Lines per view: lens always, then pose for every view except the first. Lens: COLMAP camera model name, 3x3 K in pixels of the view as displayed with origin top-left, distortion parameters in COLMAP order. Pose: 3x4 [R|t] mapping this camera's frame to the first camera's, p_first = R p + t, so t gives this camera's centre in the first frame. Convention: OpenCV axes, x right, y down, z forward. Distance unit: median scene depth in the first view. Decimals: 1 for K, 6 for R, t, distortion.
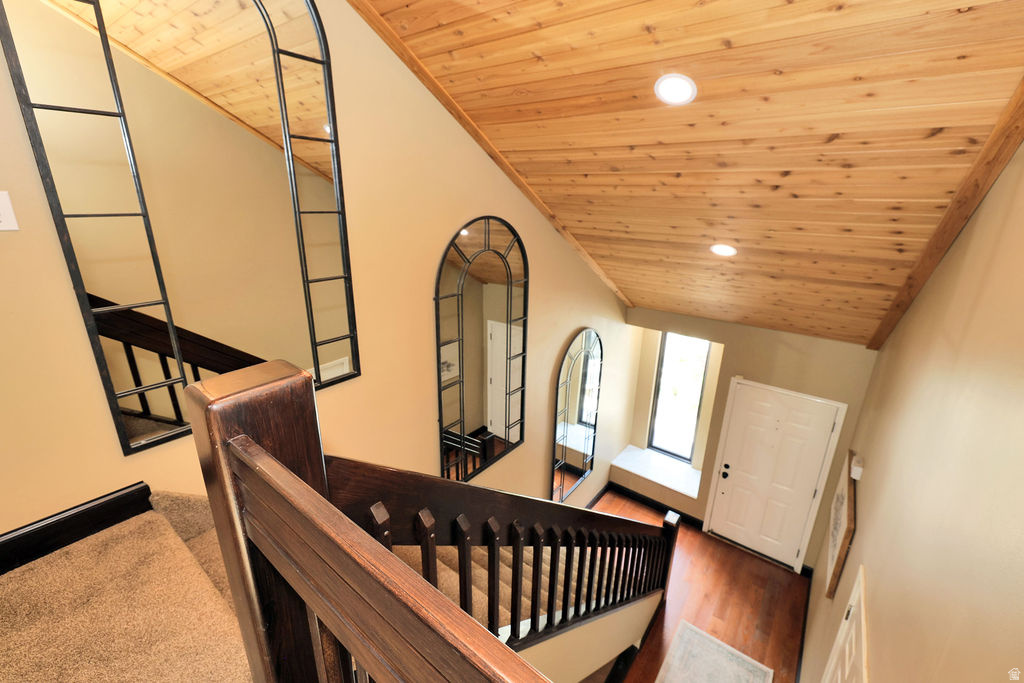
lens RADIAL K [[430.0, 0, 512.0], [0, 430.0, 341.5], [0, 0, 1]] dist [0.000032, 0.000059]
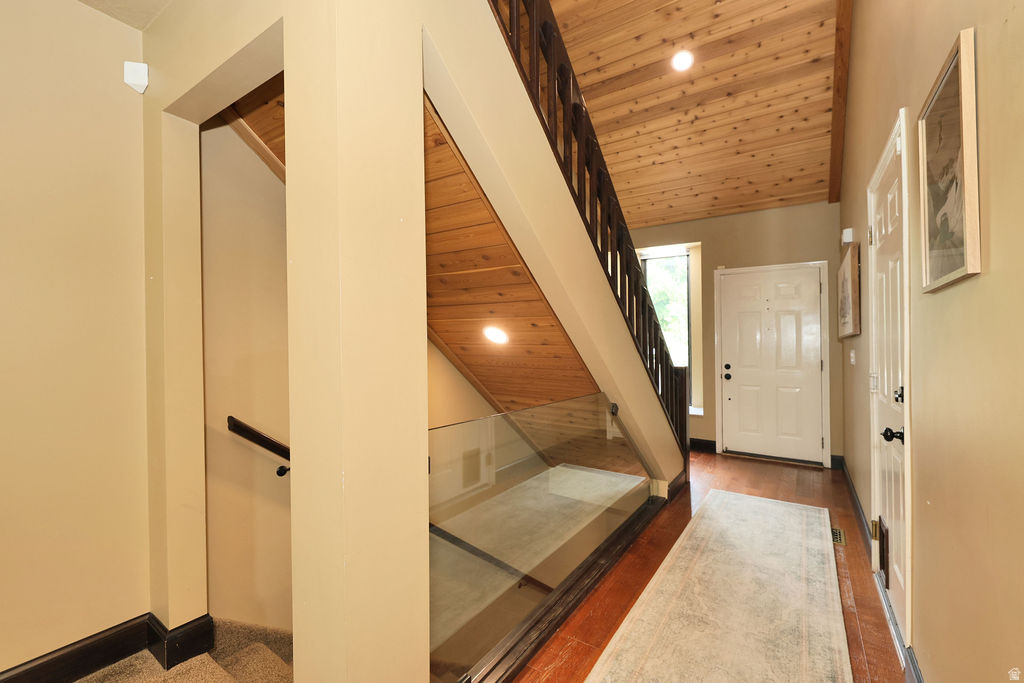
lens RADIAL K [[452.4, 0, 512.0], [0, 452.4, 341.5], [0, 0, 1]] dist [-0.004026, -0.000388]
pose [[0.996096, -0.030778, 0.082732, -0.049786], [0.055265, 0.948272, -0.312611, 0.545607], [-0.068831, 0.315963, 0.946272, 0.088913]]
